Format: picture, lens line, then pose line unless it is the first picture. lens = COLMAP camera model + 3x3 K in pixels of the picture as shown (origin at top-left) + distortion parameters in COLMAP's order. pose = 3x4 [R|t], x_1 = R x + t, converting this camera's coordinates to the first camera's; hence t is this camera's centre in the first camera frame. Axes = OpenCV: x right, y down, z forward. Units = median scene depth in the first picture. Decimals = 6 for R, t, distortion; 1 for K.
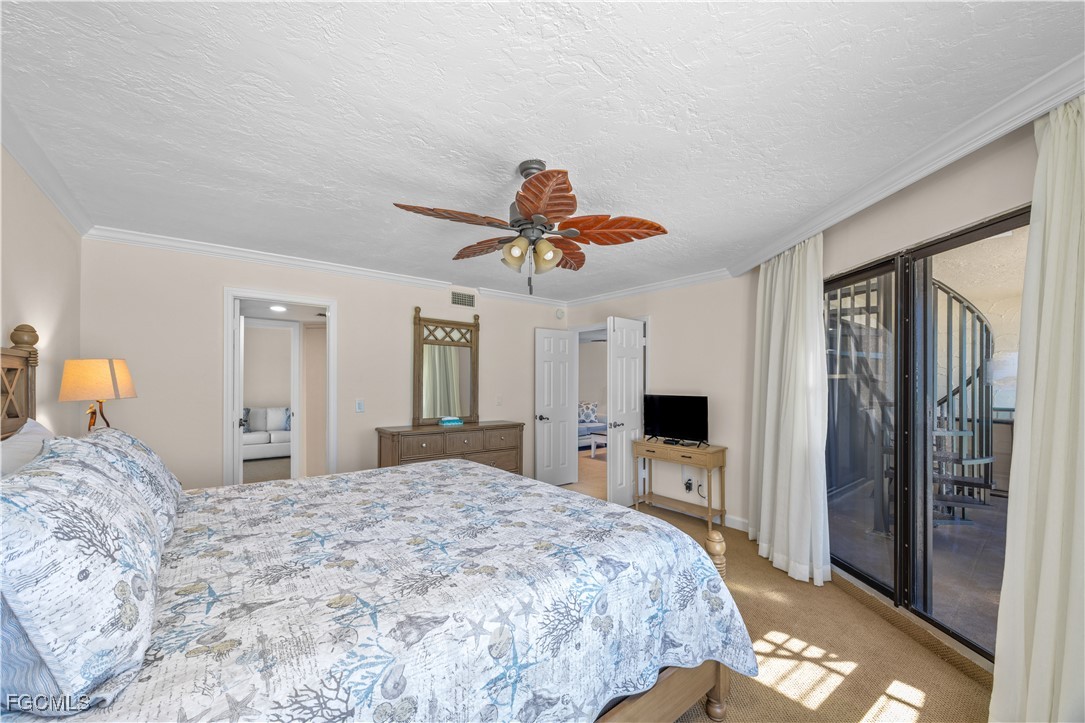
lens RADIAL K [[417.9, 0, 537.7], [0, 417.9, 386.6], [0, 0, 1]] dist [0.001806, -0.000206]
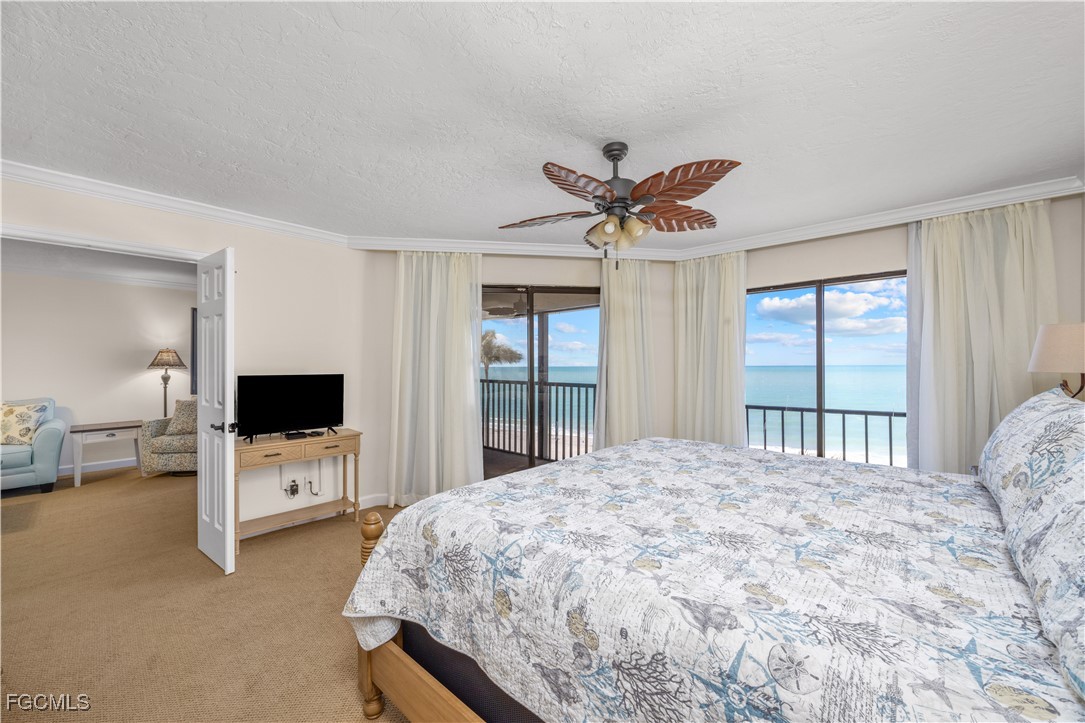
lens RADIAL K [[417.9, 0, 544.2], [0, 417.9, 365.9], [0, 0, 1]] dist [0.001806, -0.000206]
pose [[-0.193308, 0.006941, 0.981113, -0.822144], [0.006939, 0.999960, -0.005707, 0.021729], [-0.981114, 0.005705, -0.193349, 1.120321]]
